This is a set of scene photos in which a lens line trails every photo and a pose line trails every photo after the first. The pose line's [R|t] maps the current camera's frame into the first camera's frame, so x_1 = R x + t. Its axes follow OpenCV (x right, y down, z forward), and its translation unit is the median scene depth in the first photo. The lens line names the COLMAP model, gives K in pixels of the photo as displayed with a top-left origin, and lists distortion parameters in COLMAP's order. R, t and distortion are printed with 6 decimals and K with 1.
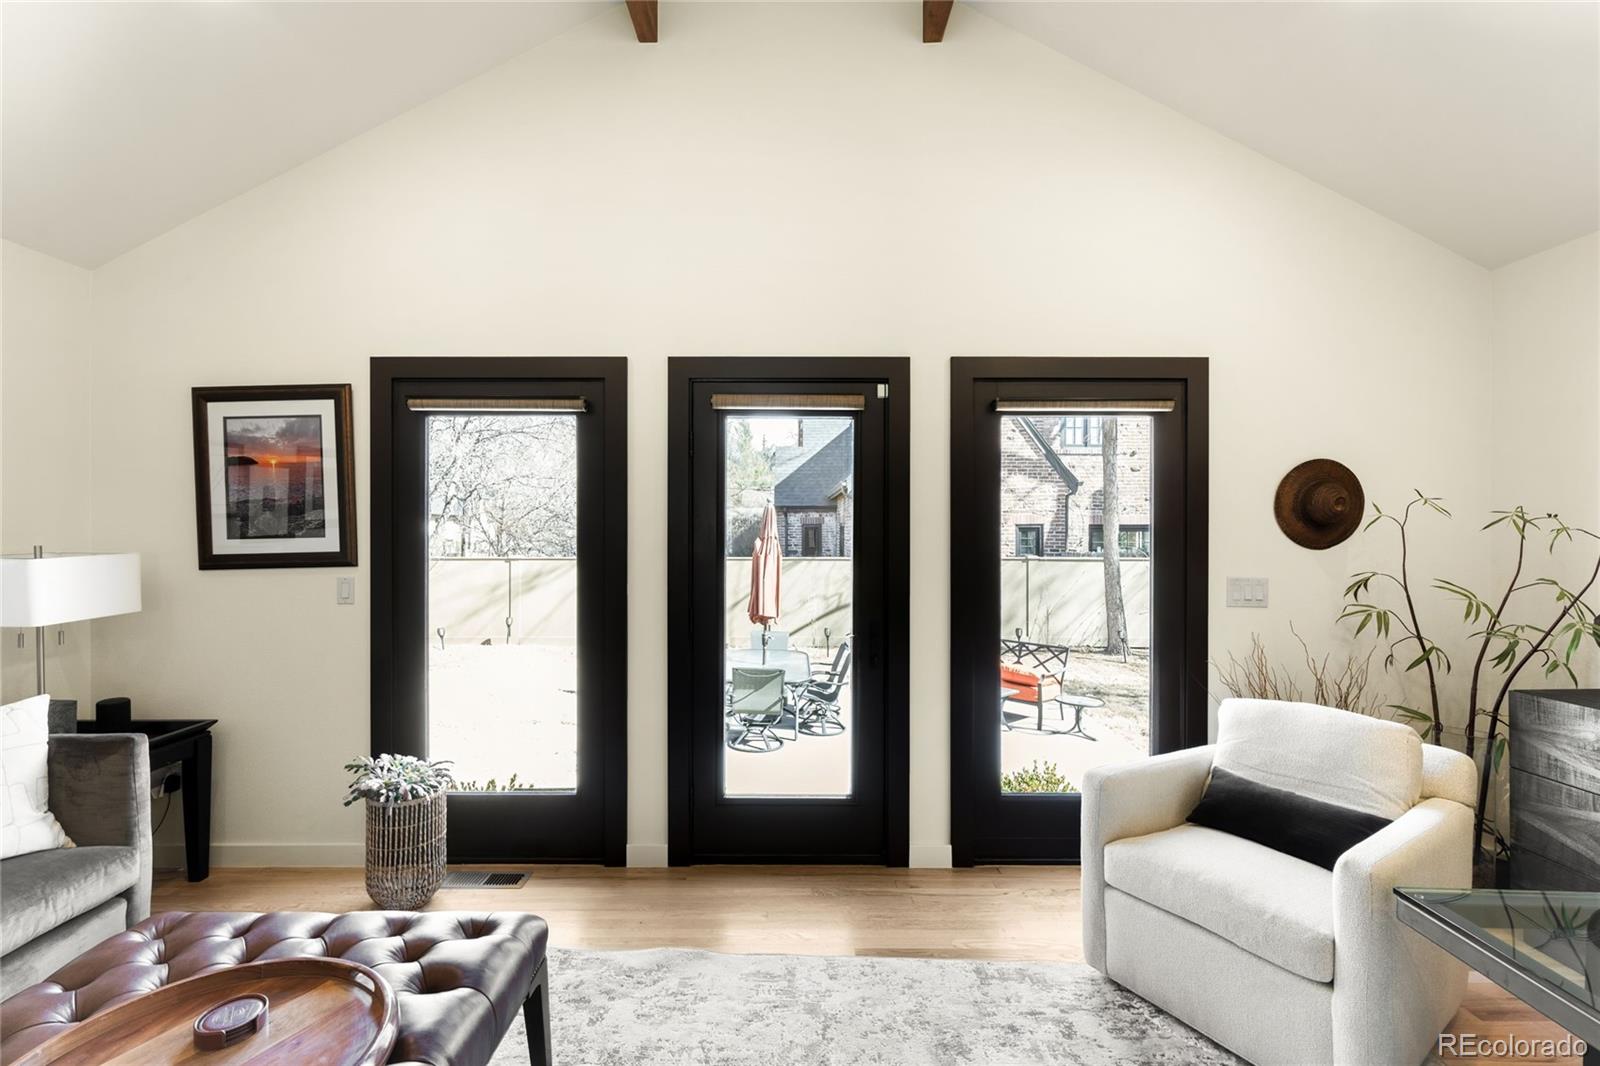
lens RADIAL K [[682.5, 0, 800.0], [0, 682.5, 533.0], [0, 0, 1]] dist [0.001041, 0.000097]
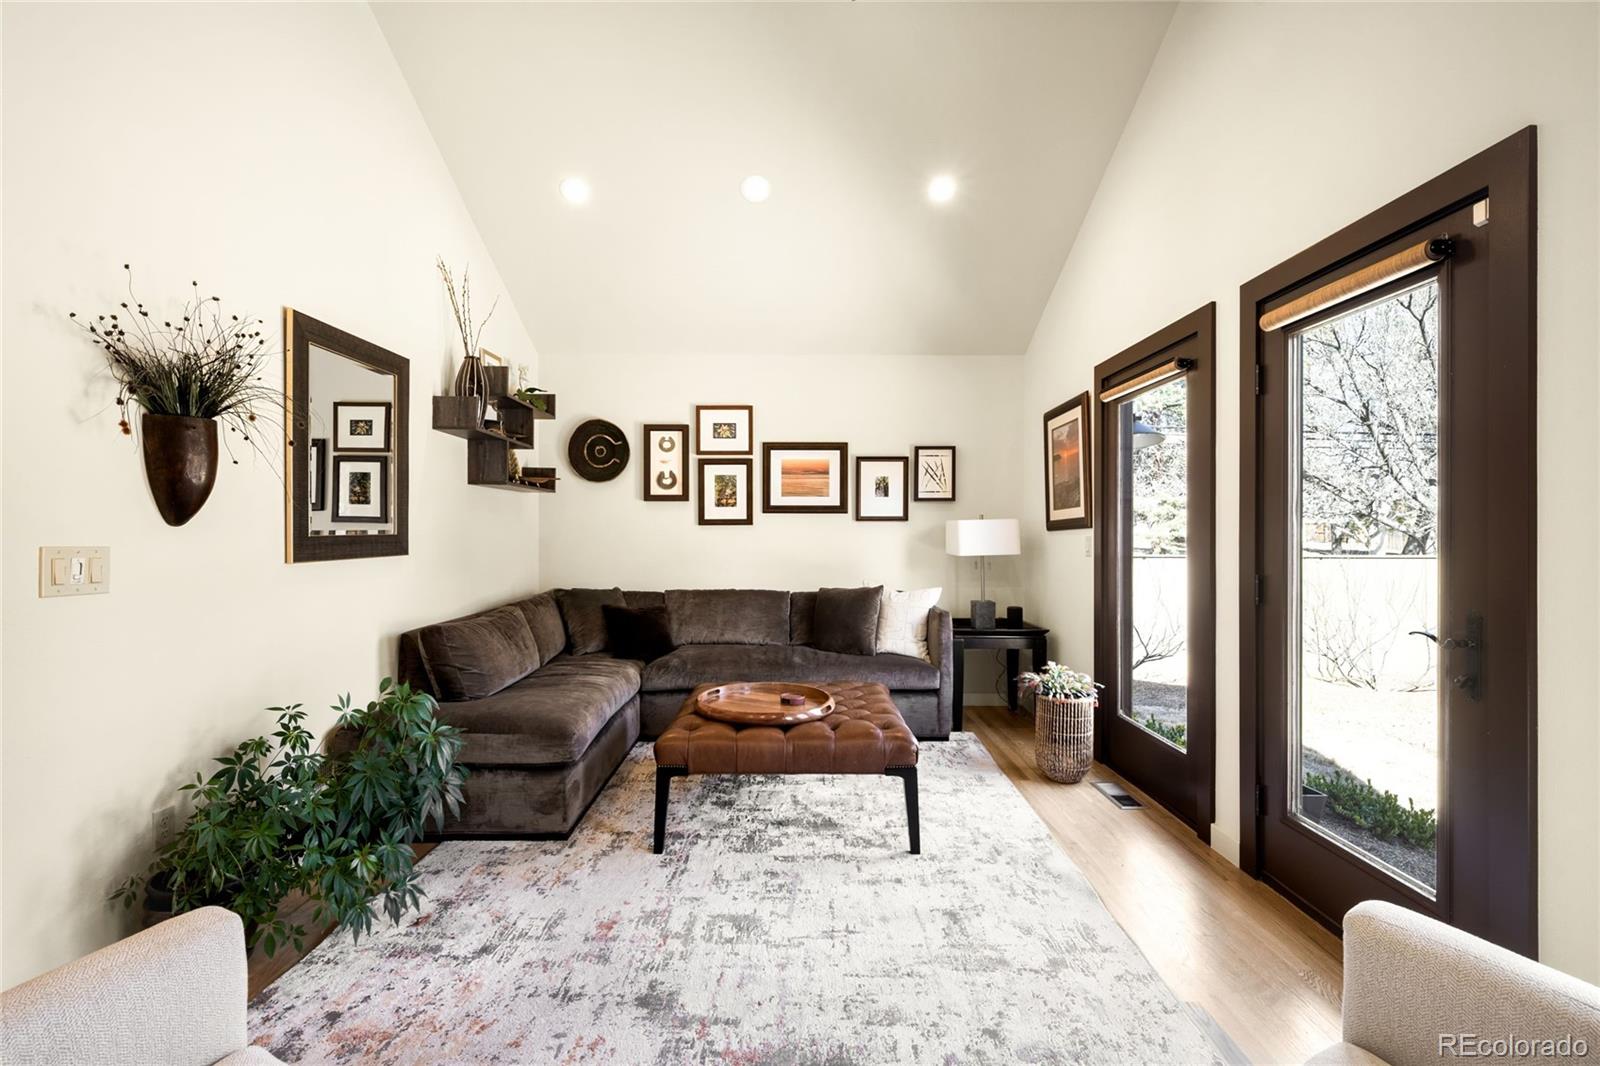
lens RADIAL K [[682.5, 0, 800.0], [0, 682.5, 533.0], [0, 0, 1]] dist [0.001041, 0.000097]
pose [[0.024056, 0.002339, -0.999708, 0.678615], [0.007355, 0.999970, 0.002516, 0.052447], [0.999684, -0.007413, 0.024038, 0.422407]]
